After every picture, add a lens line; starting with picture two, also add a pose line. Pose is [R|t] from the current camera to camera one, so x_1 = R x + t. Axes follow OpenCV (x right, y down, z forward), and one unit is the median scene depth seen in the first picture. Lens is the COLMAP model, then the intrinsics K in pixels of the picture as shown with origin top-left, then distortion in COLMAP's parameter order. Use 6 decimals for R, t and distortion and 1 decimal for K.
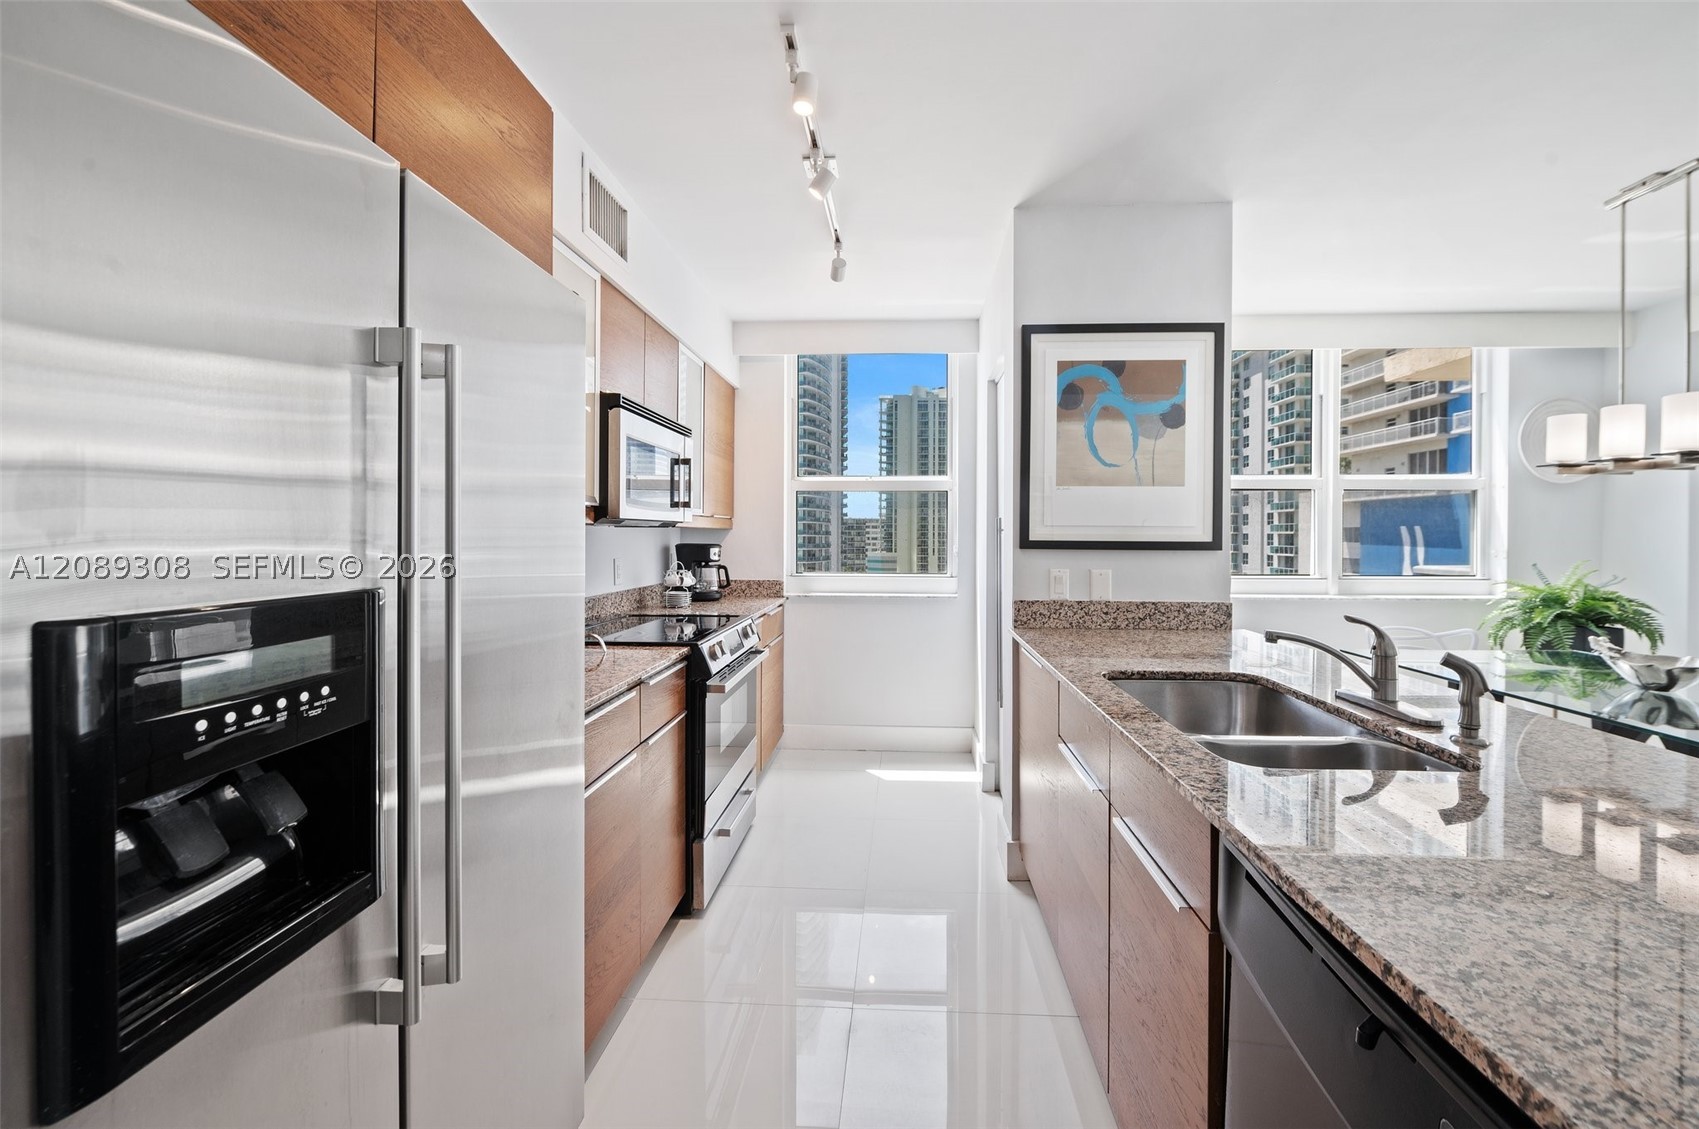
lens RADIAL K [[661.4, 0, 866.7], [0, 661.4, 539.5], [0, 0, 1]] dist [-0.005322, -0.000277]
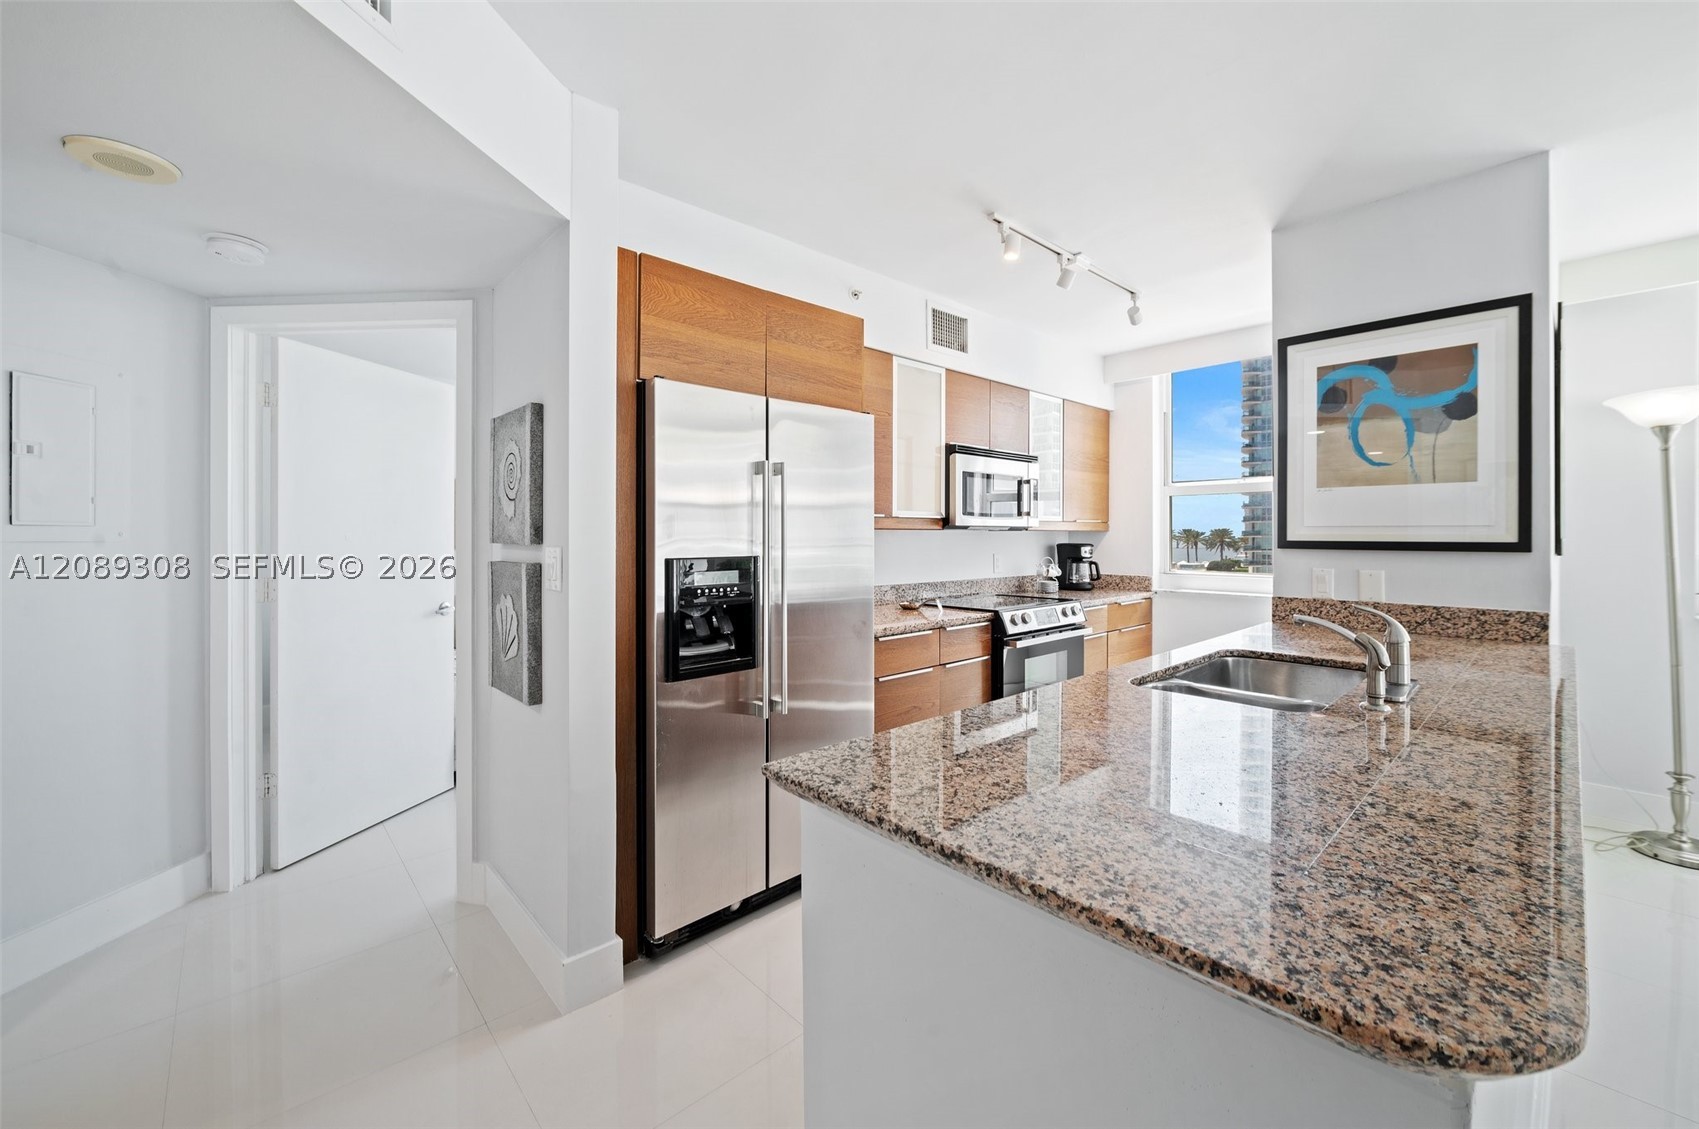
lens RADIAL K [[695.3, 0, 902.1], [0, 695.3, 535.6], [0, 0, 1]] dist [-0.001161, -0.000202]
pose [[0.743441, -0.003486, -0.668793, 0.531463], [-0.001763, 0.999973, -0.007171, 0.002322], [0.668799, 0.006510, 0.743414, -0.242270]]
